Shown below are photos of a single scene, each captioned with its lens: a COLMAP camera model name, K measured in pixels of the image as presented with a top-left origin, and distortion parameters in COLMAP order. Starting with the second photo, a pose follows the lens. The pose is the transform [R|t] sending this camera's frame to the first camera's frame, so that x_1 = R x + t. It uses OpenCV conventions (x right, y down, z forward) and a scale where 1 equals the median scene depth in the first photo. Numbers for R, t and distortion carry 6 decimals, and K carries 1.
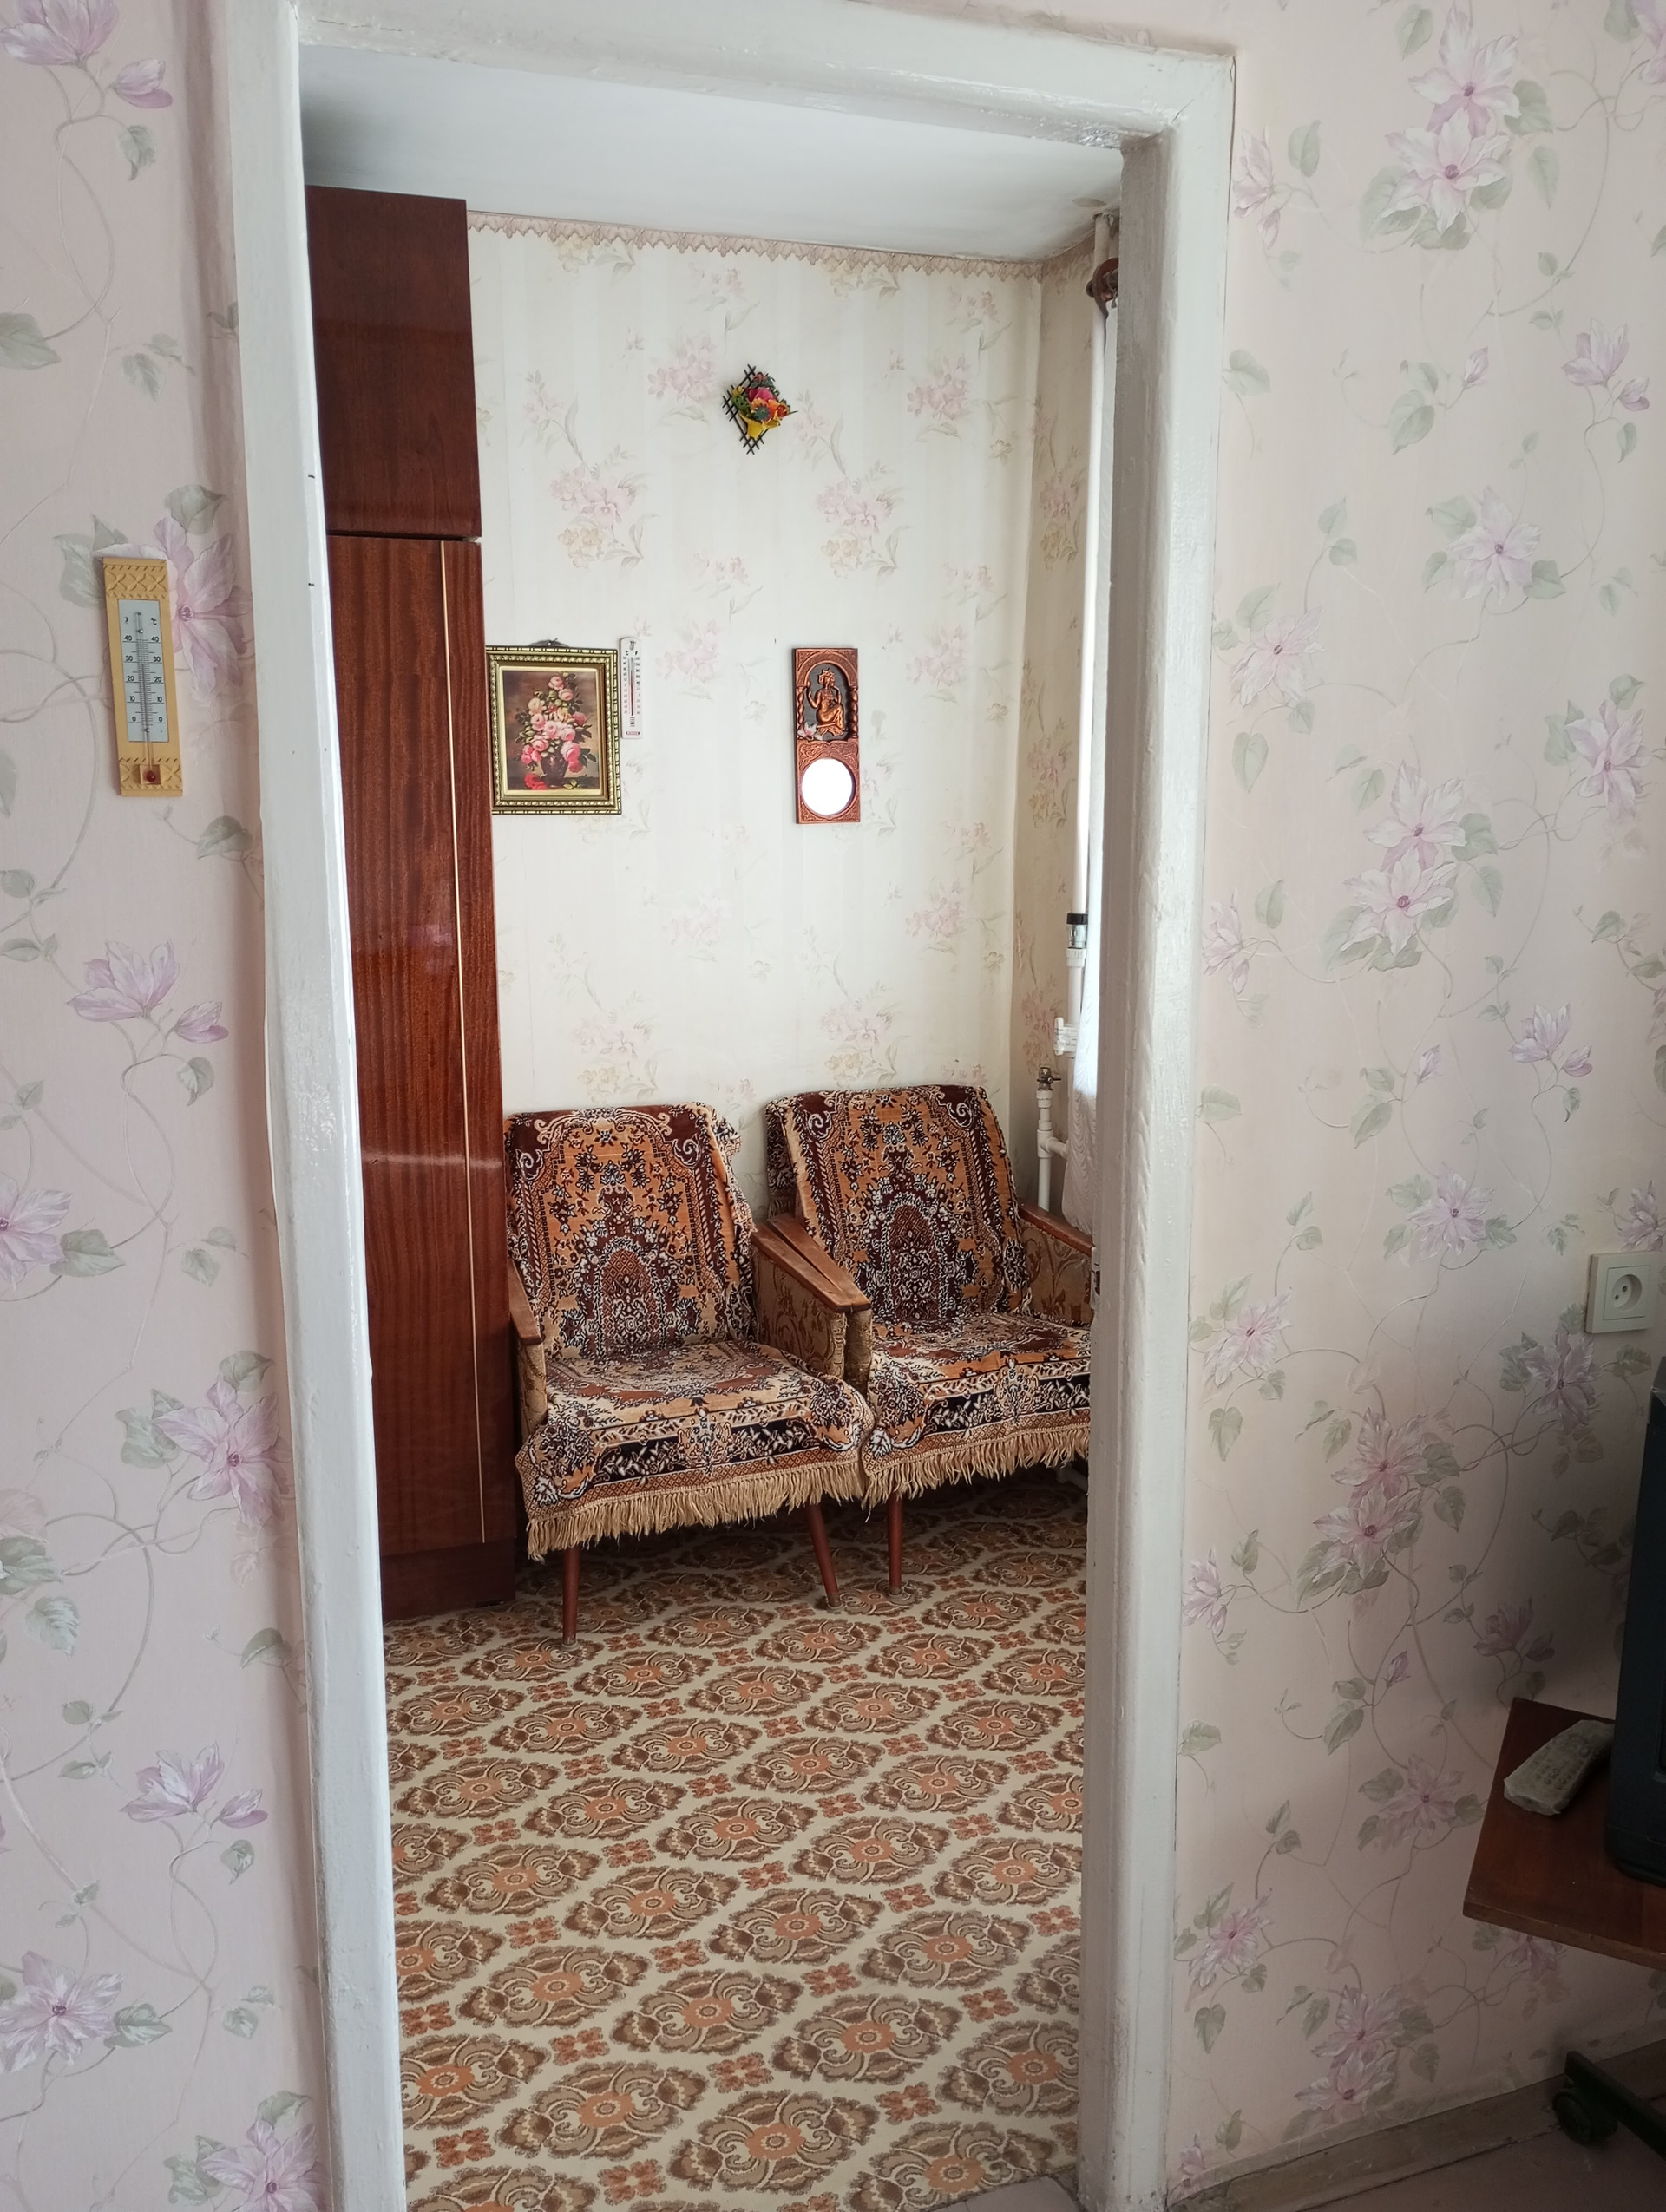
lens RADIAL K [[1836.6, 0, 819.7], [0, 1836.6, 1110.2], [0, 0, 1]] dist [0.061695, -0.074075]
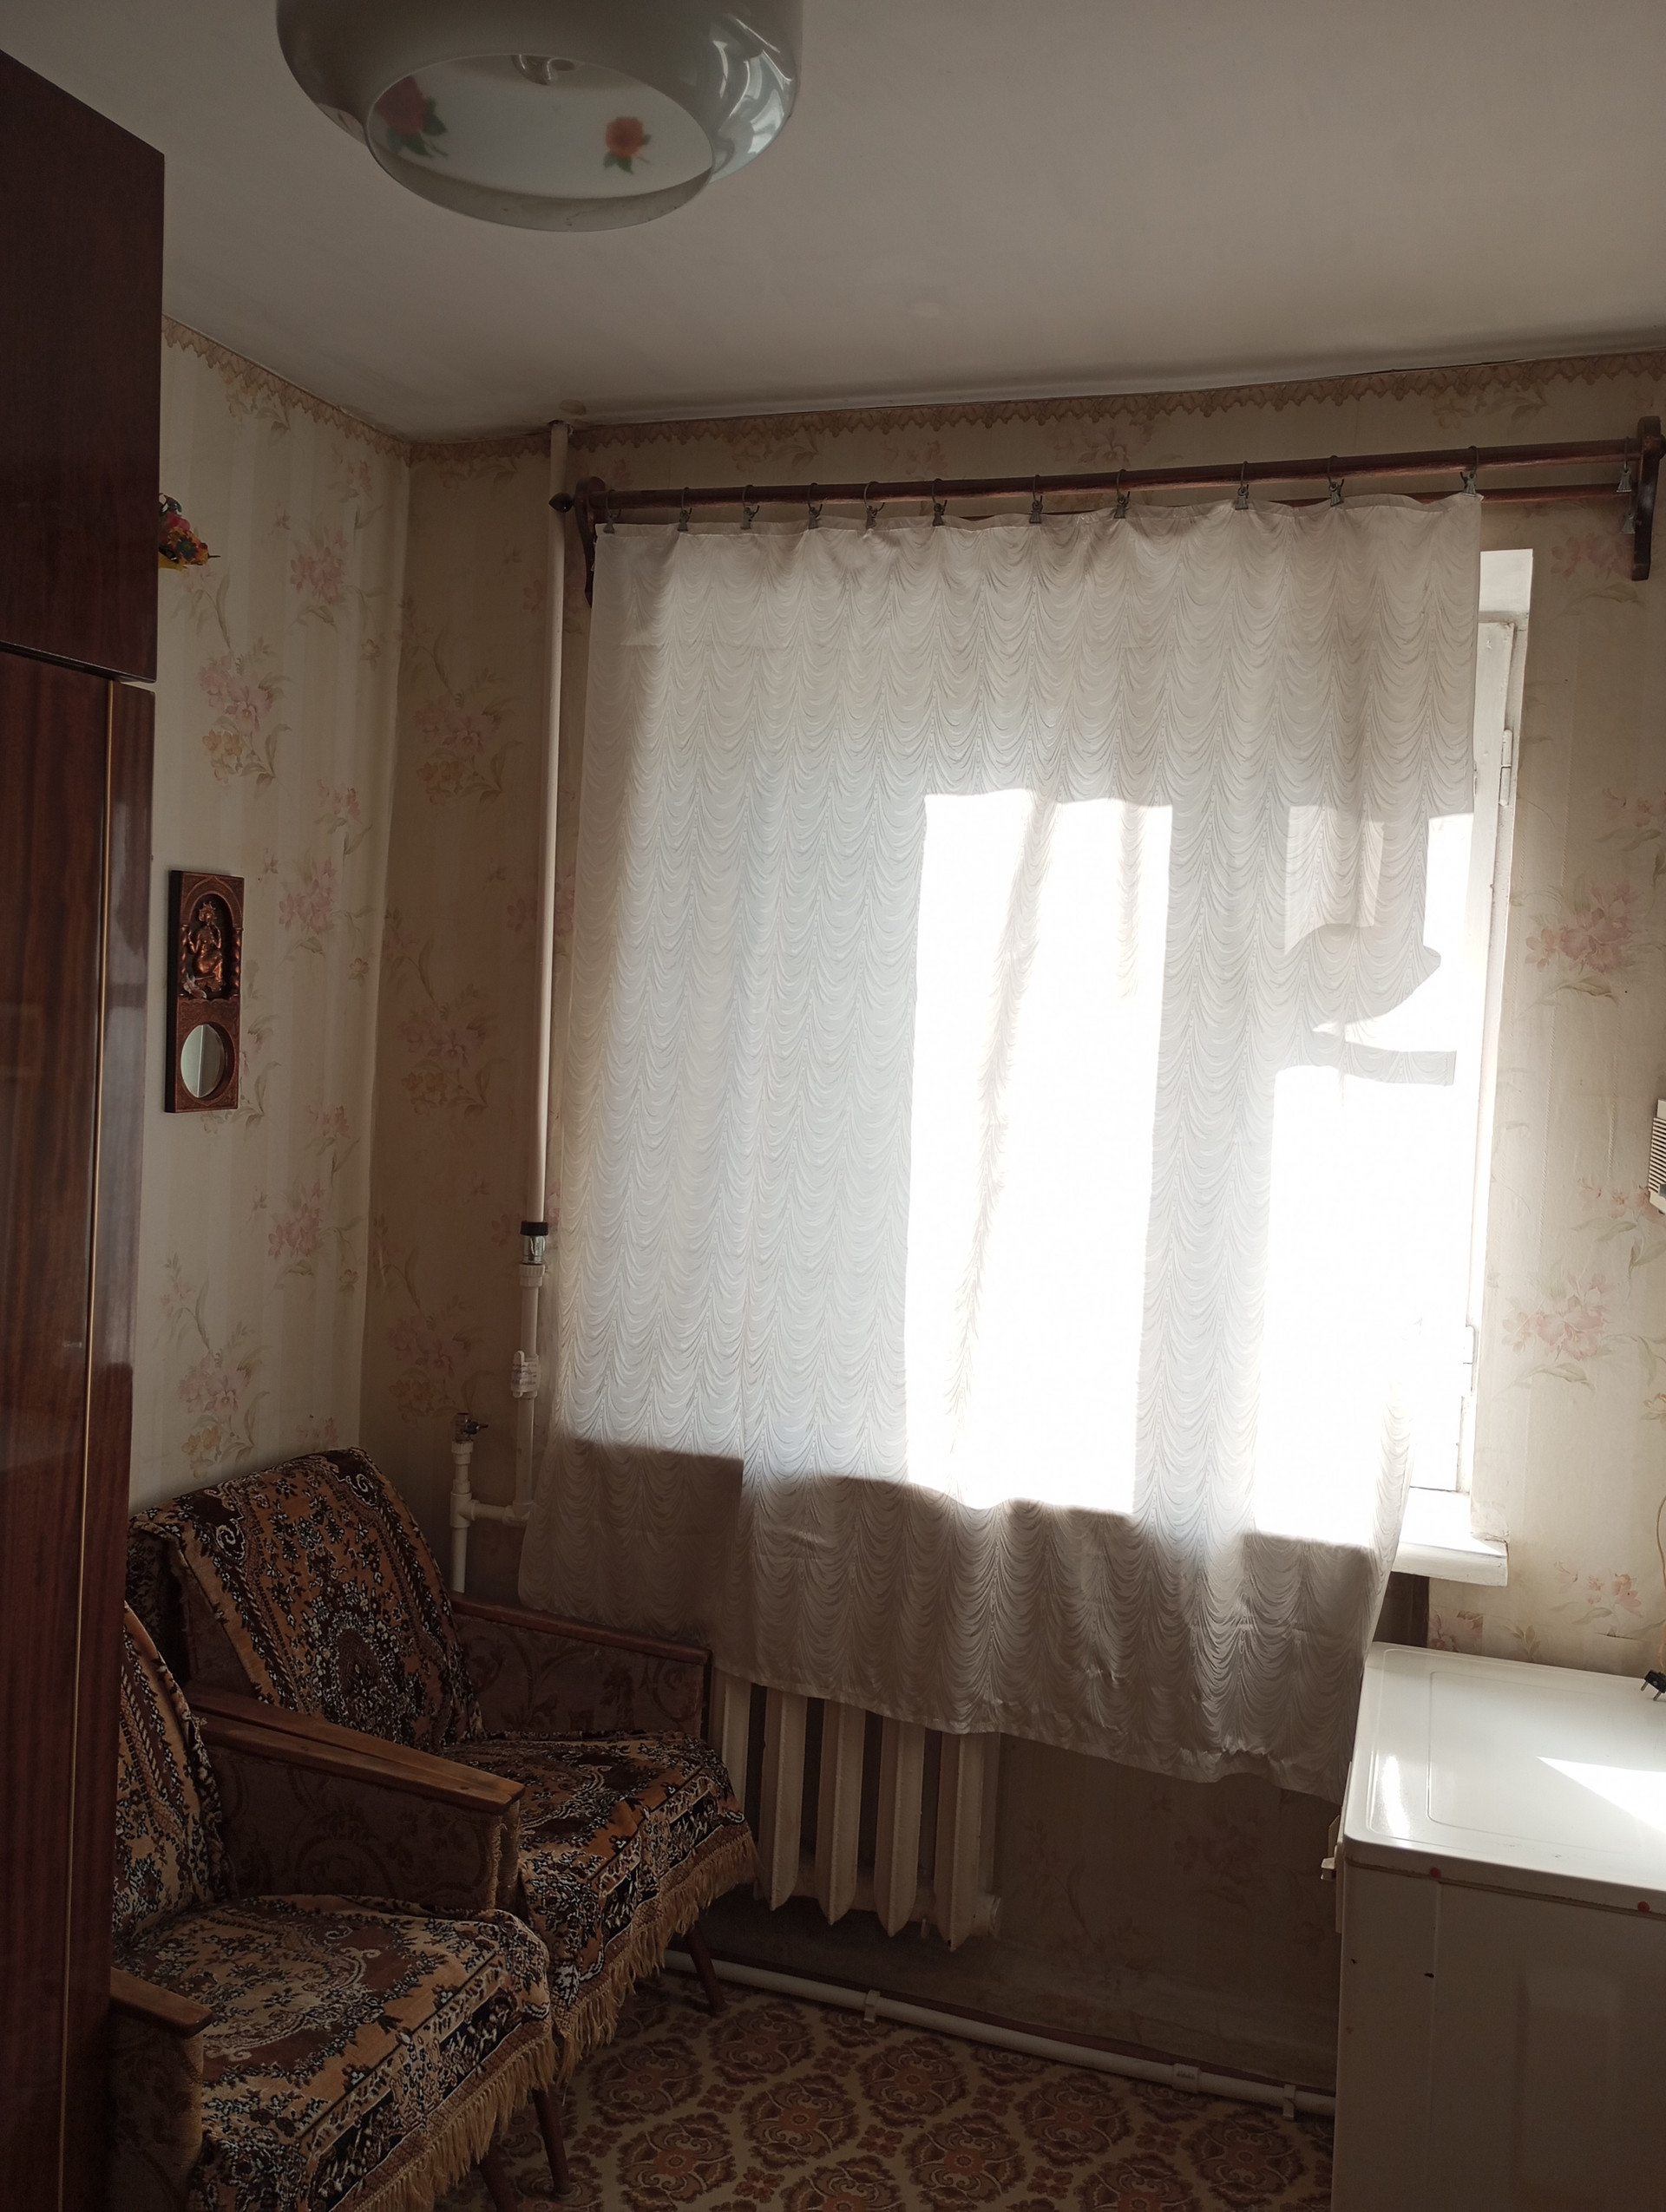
lens RADIAL K [[1836.6, 0, 830.4], [0, 1836.6, 1104.5], [0, 0, 1]] dist [0.061695, -0.074075]
pose [[0.643355, -0.003527, 0.765560, -0.398172], [0.091213, 0.993220, -0.072077, -0.086720], [-0.760115, 0.116200, 0.639314, 0.363447]]
